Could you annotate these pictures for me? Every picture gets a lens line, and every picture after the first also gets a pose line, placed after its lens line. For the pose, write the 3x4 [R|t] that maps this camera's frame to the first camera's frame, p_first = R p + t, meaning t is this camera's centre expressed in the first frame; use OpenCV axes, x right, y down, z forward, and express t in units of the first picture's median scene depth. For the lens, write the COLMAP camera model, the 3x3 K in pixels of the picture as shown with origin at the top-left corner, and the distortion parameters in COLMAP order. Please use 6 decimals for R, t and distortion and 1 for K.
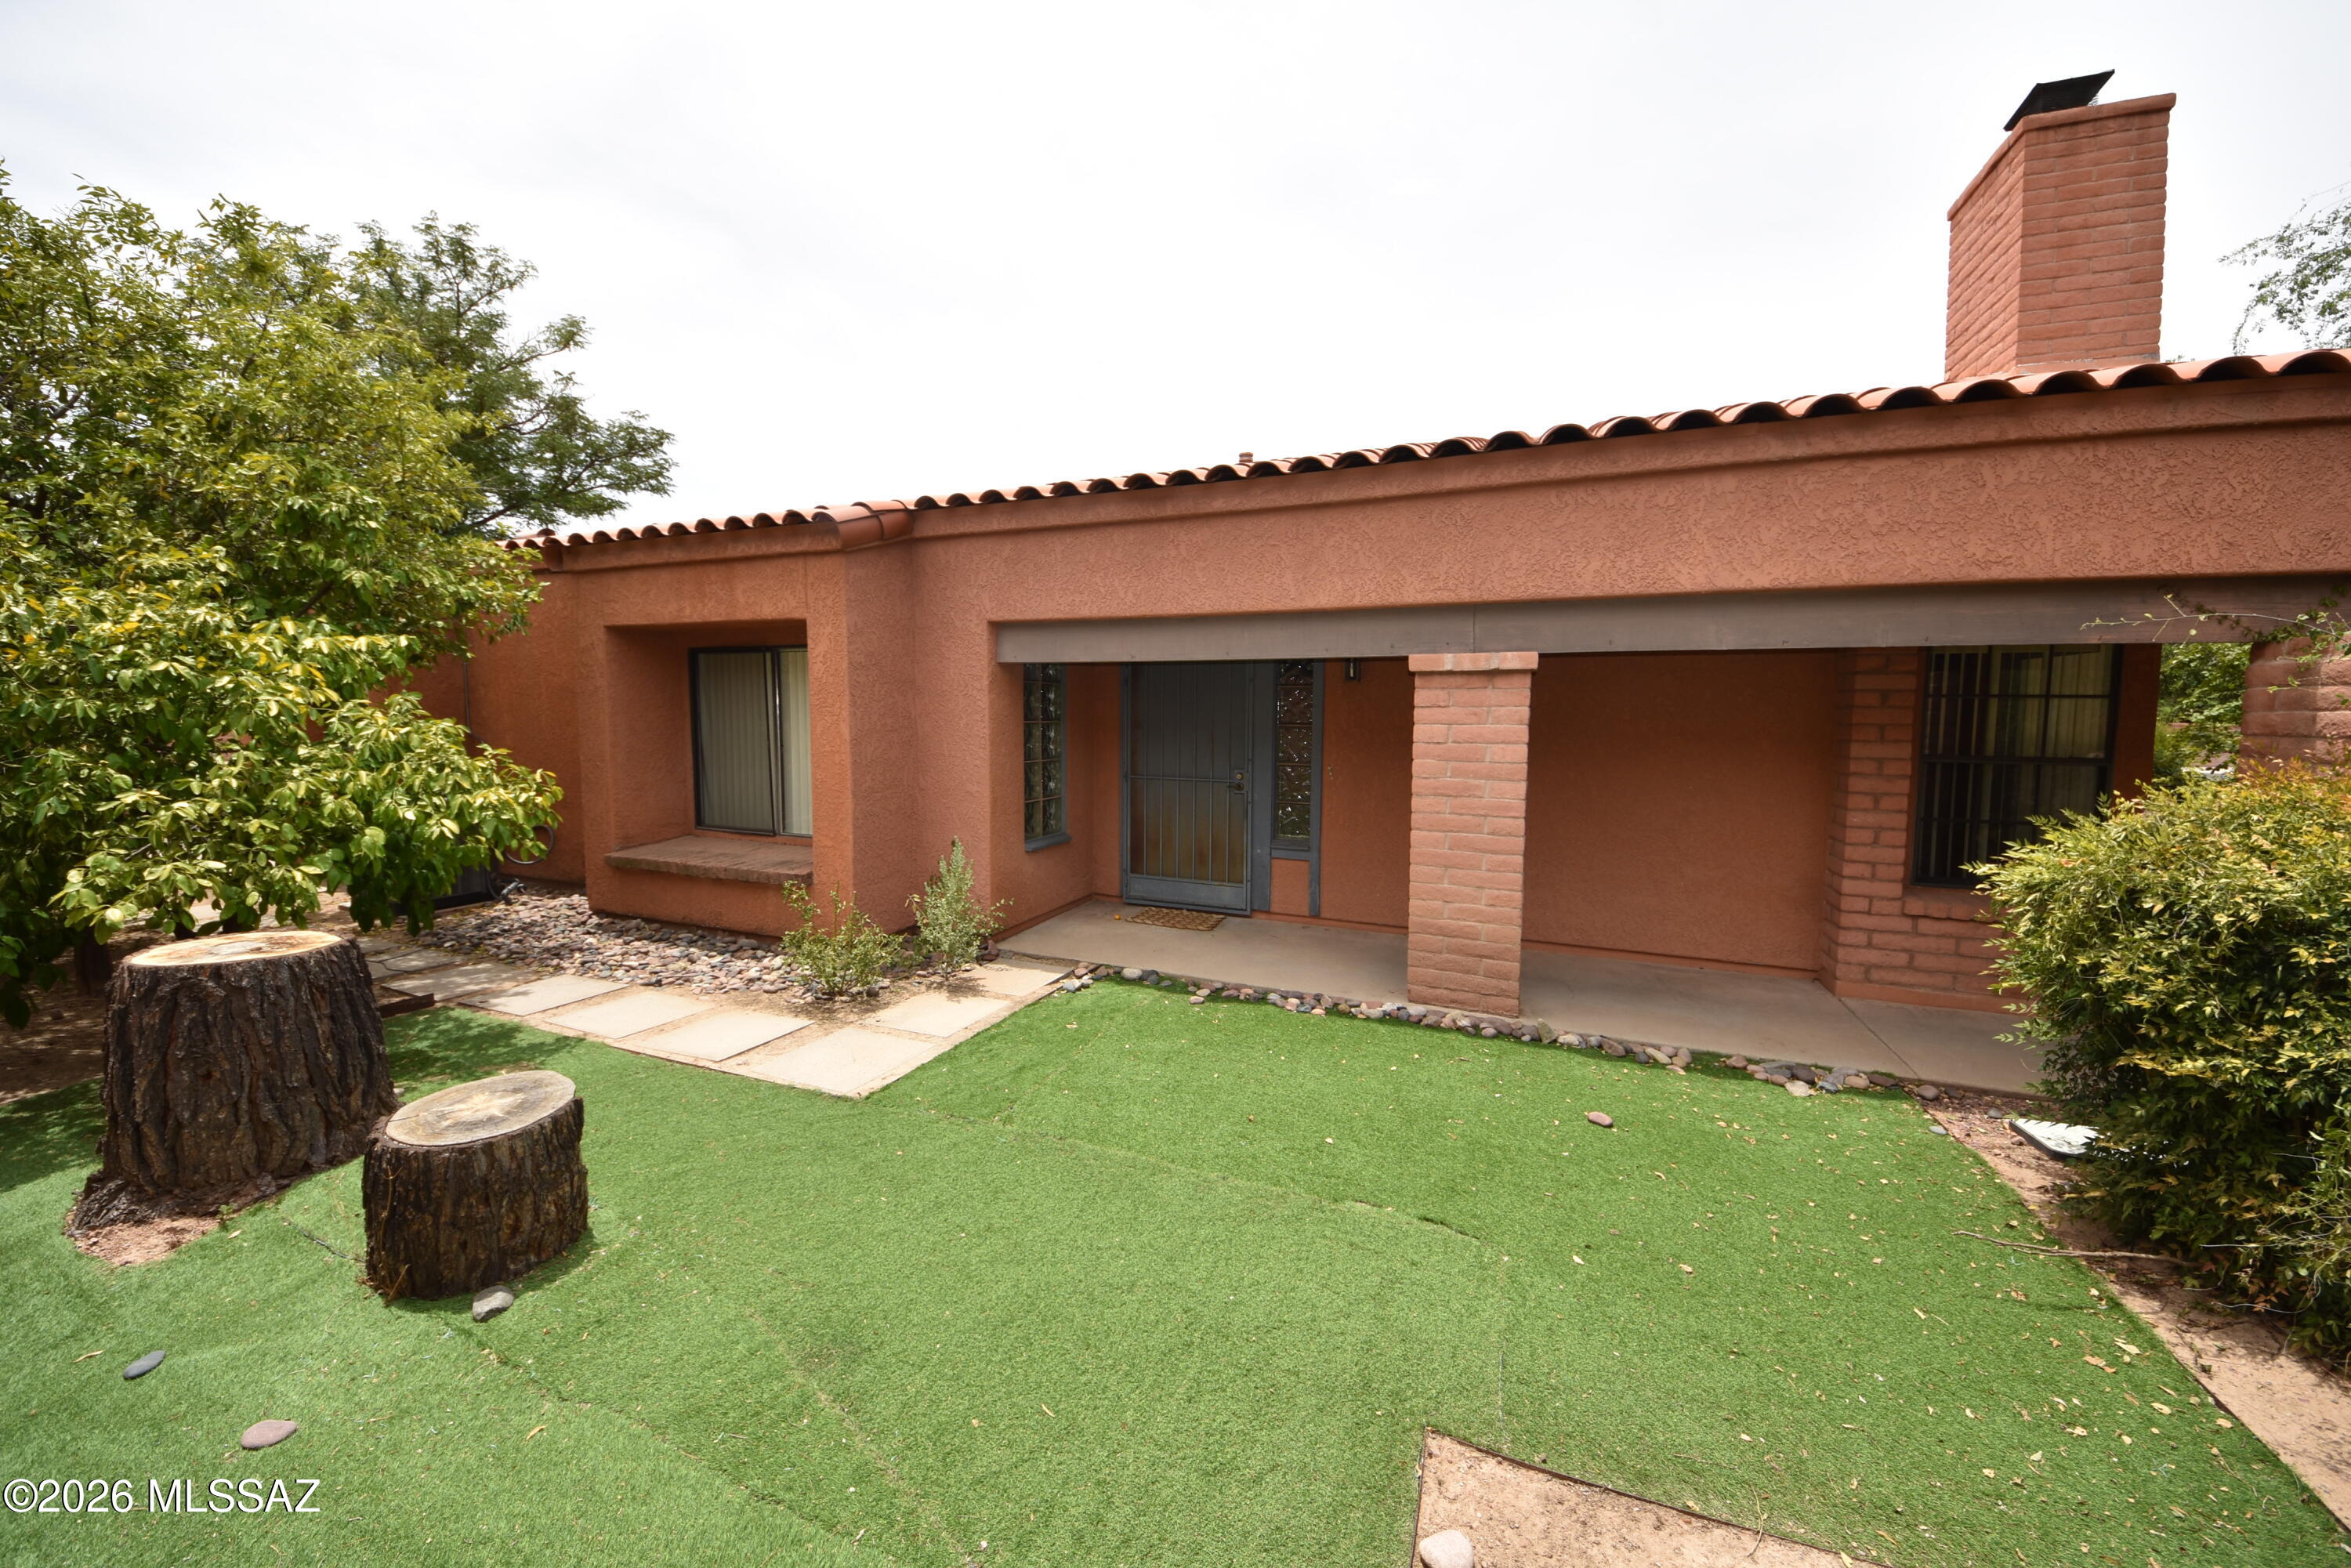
lens RADIAL K [[855.1, 0, 1194.1], [0, 855.1, 775.8], [0, 0, 1]] dist [-0.000481, -0.002256]
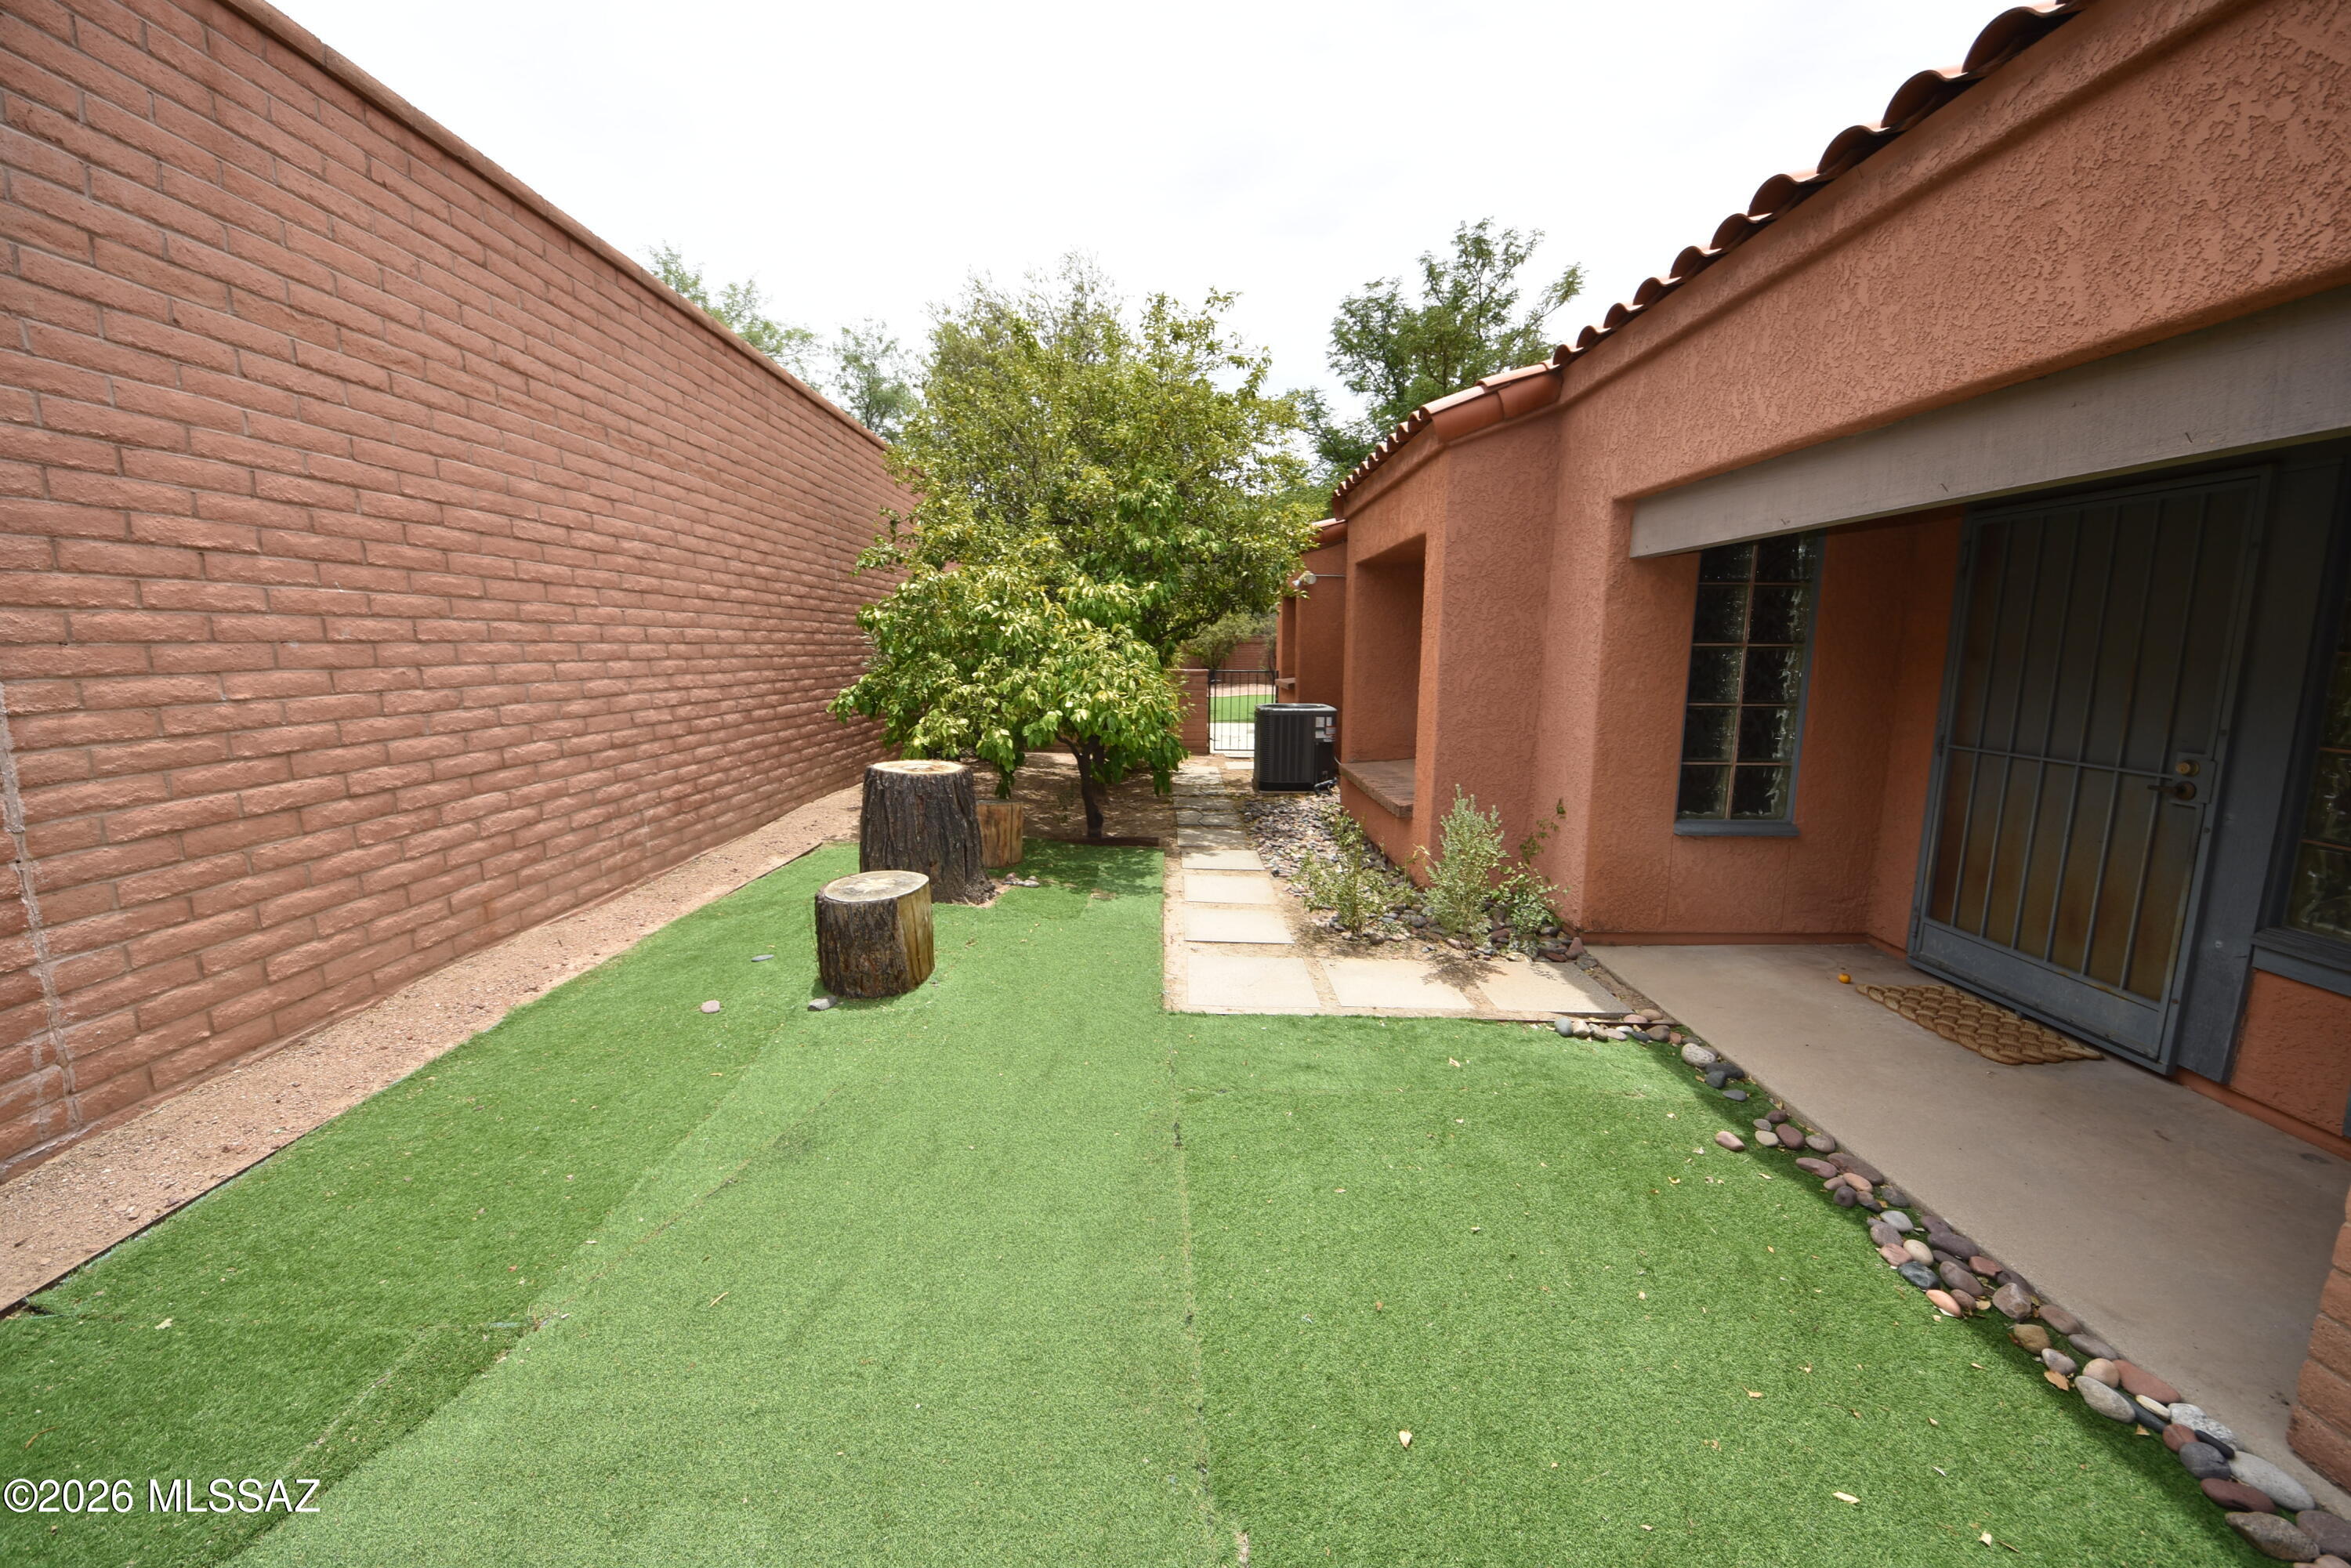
lens RADIAL K [[855.1, 0, 1182.7], [0, 855.1, 773.9], [0, 0, 1]] dist [-0.000481, -0.002256]
pose [[0.370491, 0.135169, -0.918948, 0.332632], [-0.080422, 0.990307, 0.113242, -0.006236], [0.925348, 0.031948, 0.377770, 0.433416]]
